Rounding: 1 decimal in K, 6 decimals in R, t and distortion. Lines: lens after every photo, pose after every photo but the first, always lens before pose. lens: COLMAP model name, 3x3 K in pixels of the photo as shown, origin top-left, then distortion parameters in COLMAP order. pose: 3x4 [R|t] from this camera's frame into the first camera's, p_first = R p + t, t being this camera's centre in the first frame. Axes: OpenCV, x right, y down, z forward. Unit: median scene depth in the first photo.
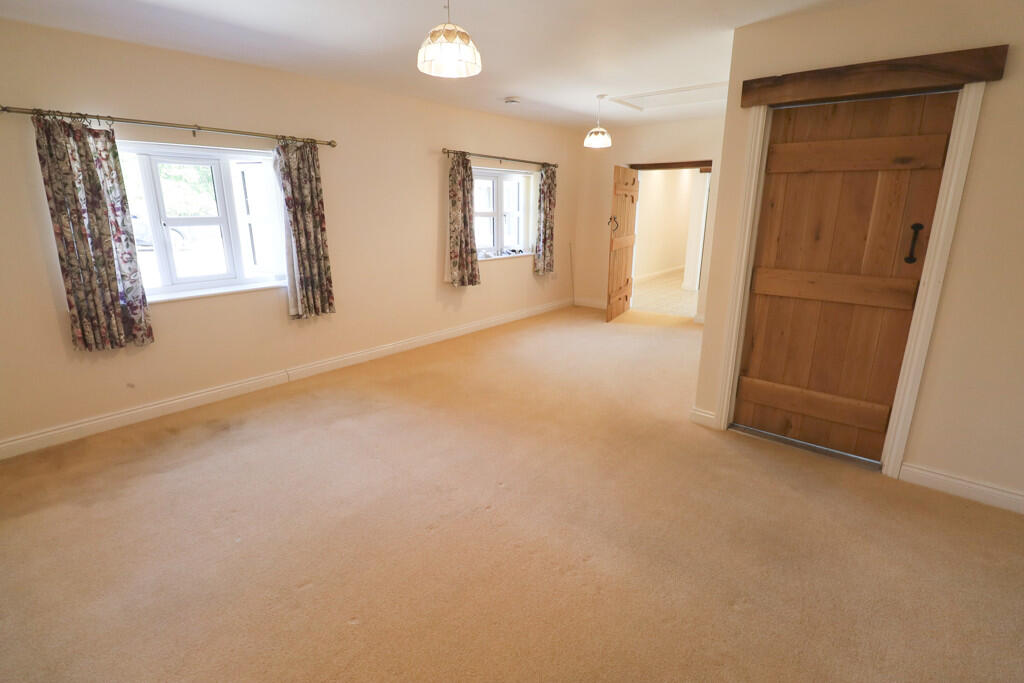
lens RADIAL K [[473.1, 0, 512.1], [0, 473.1, 336.7], [0, 0, 1]] dist [0.000776, -0.011507]
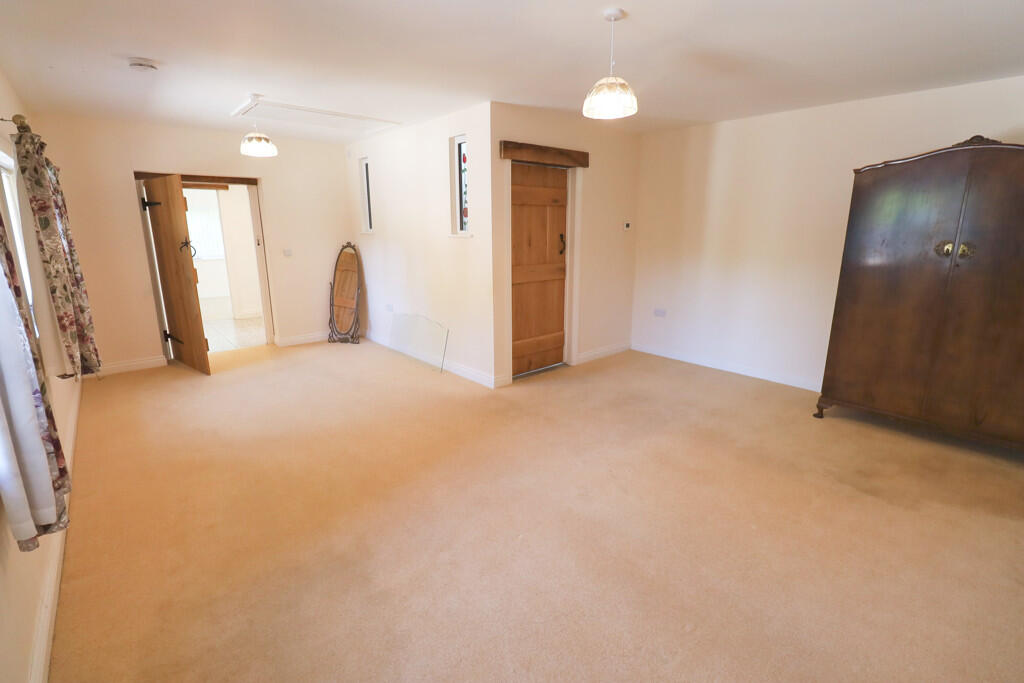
lens RADIAL K [[473.1, 0, 512.1], [0, 473.1, 336.7], [0, 0, 1]] dist [0.000776, -0.011507]
pose [[0.164214, -0.233008, 0.958510, -1.037335], [0.262018, 0.947098, 0.185344, -0.232447], [-0.950989, 0.220711, 0.216579, 0.788891]]
